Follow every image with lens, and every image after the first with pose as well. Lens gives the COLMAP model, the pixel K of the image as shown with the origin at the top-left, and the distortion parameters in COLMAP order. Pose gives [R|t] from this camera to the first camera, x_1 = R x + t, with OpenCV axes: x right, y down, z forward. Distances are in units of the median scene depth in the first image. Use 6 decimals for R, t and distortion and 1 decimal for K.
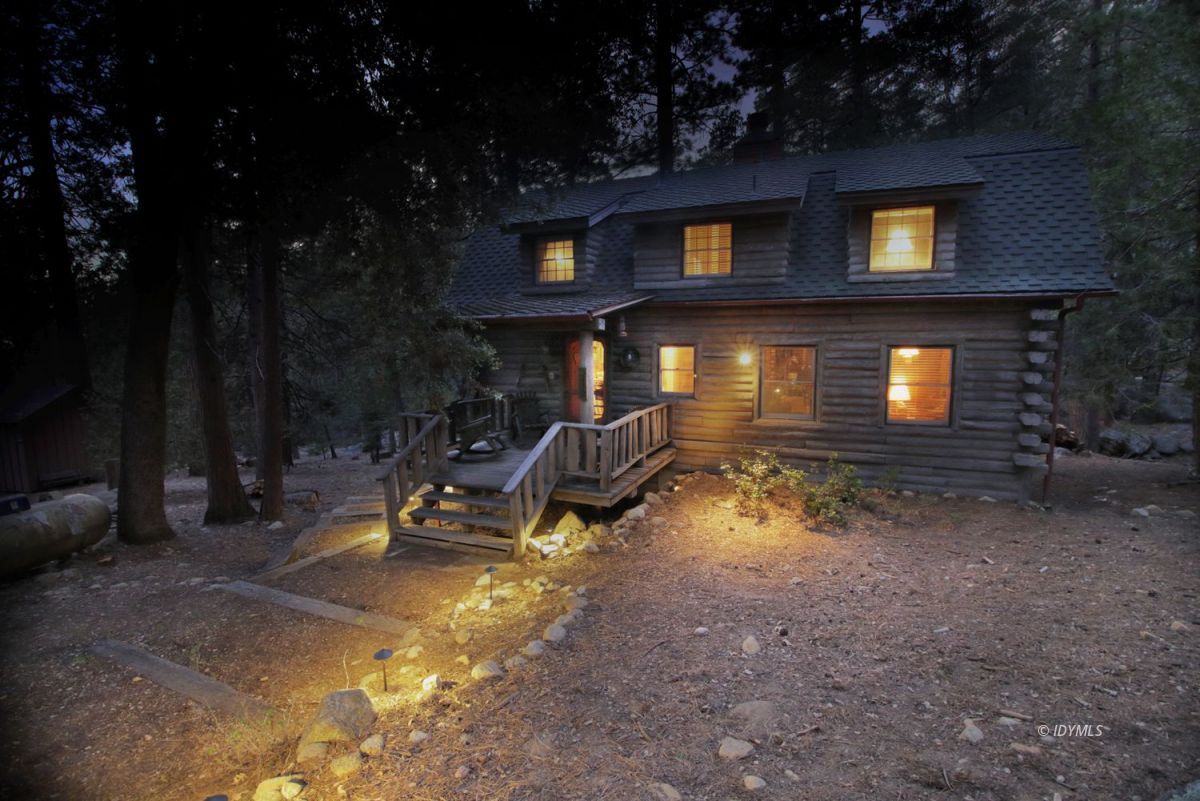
lens RADIAL K [[555.8, 0, 593.7], [0, 555.8, 402.1], [0, 0, 1]] dist [-0.001059, -0.011266]
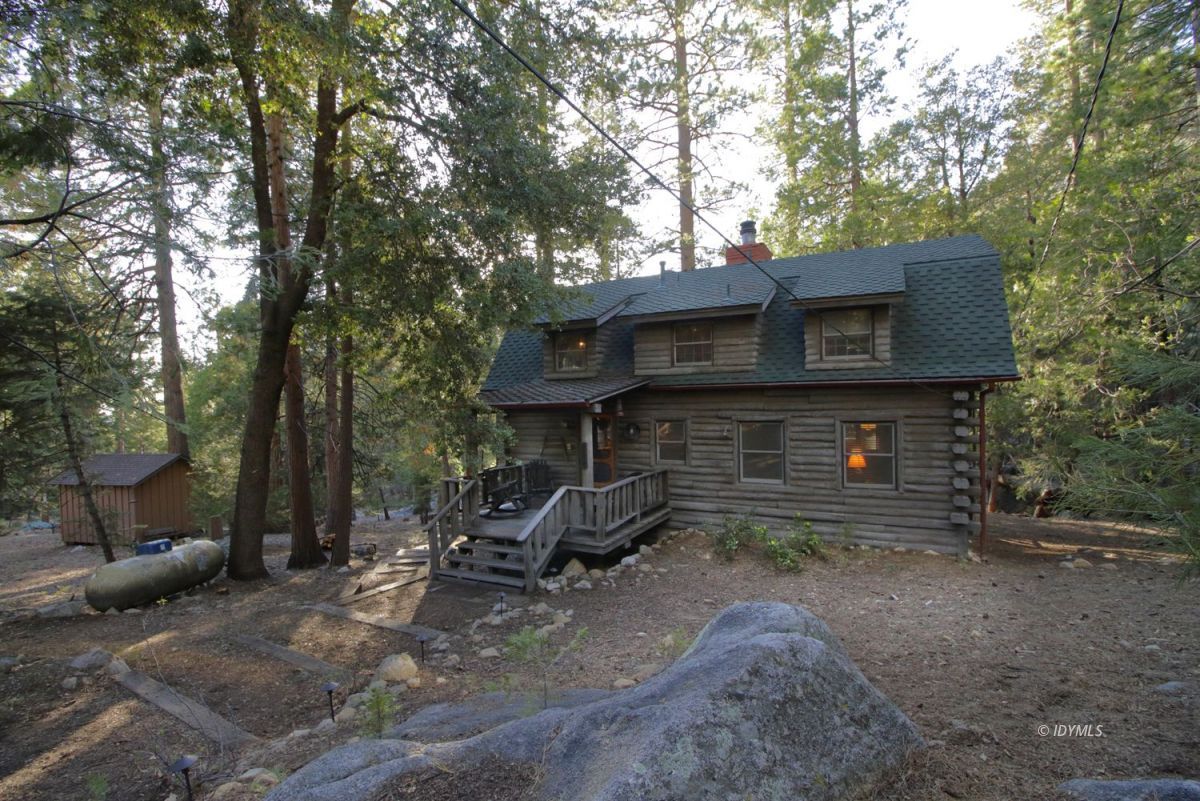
lens RADIAL K [[555.8, 0, 593.7], [0, 555.8, 402.1], [0, 0, 1]] dist [-0.001059, -0.011266]
pose [[0.996461, -0.011882, -0.083213, 0.103458], [0.002317, 0.993466, -0.114106, -0.008052], [0.084025, 0.113510, 0.989977, -0.250034]]
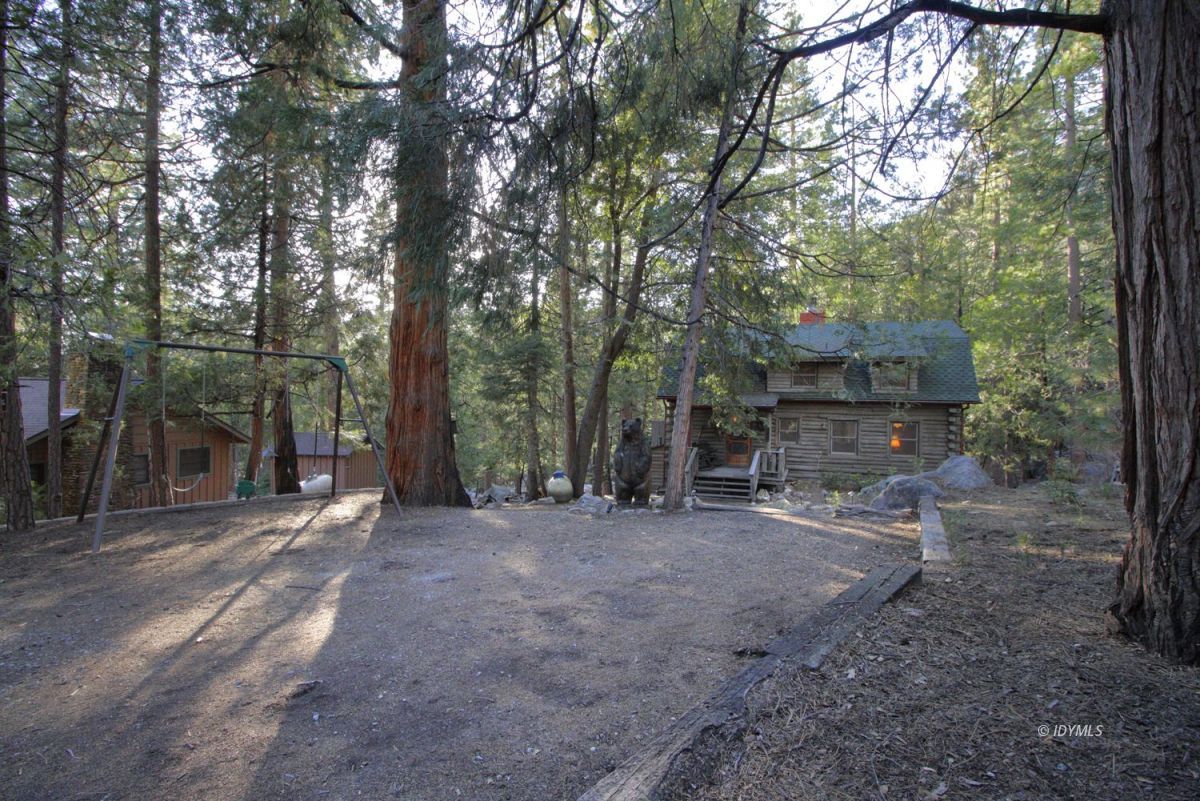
lens RADIAL K [[555.8, 0, 593.7], [0, 555.8, 402.1], [0, 0, 1]] dist [-0.001059, -0.011266]
pose [[0.998786, 0.028940, 0.039862, -0.813429], [-0.023791, 0.991985, -0.124096, 0.136392], [-0.043134, 0.122997, 0.991469, -1.269215]]
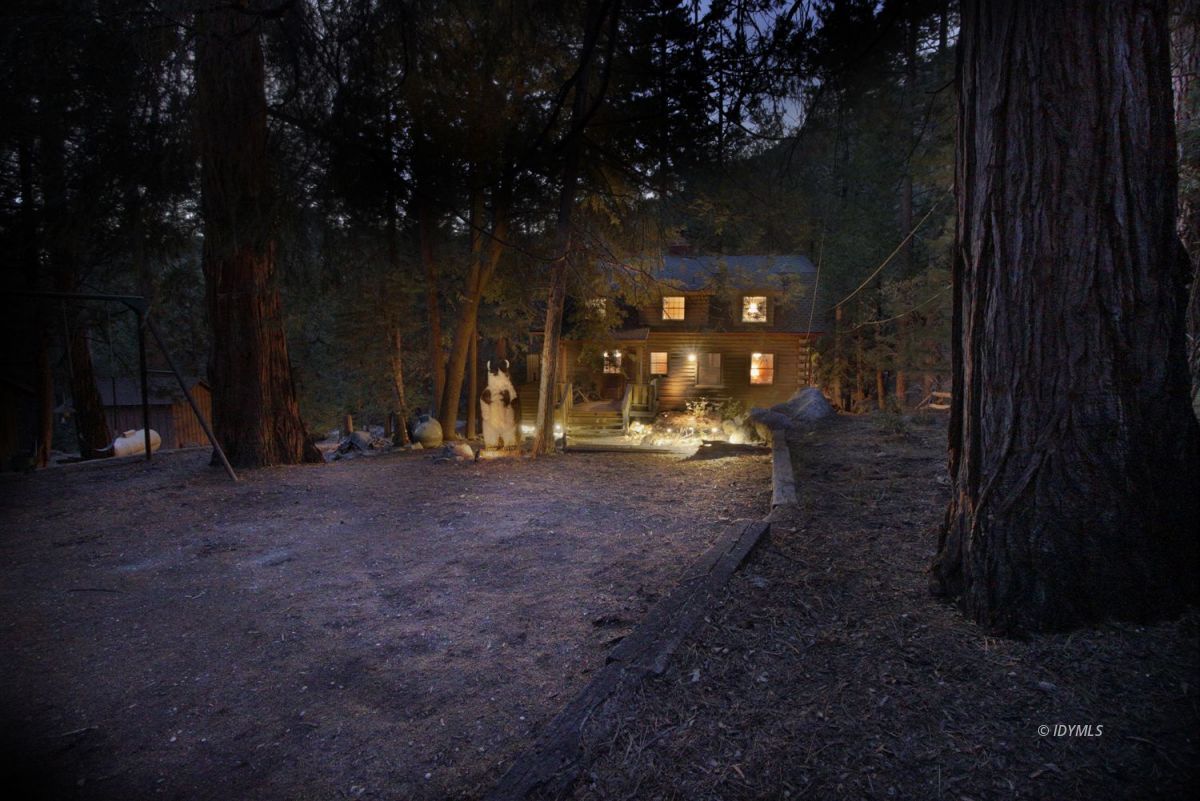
lens RADIAL K [[542.8, 0, 602.9], [0, 542.8, 381.7], [0, 0, 1]] dist [0.011921, -0.023296]
pose [[0.966028, -0.014873, 0.258008, -0.731390], [0.019381, 0.999701, -0.014937, 0.049907], [-0.257708, 0.019430, 0.966027, -1.166437]]
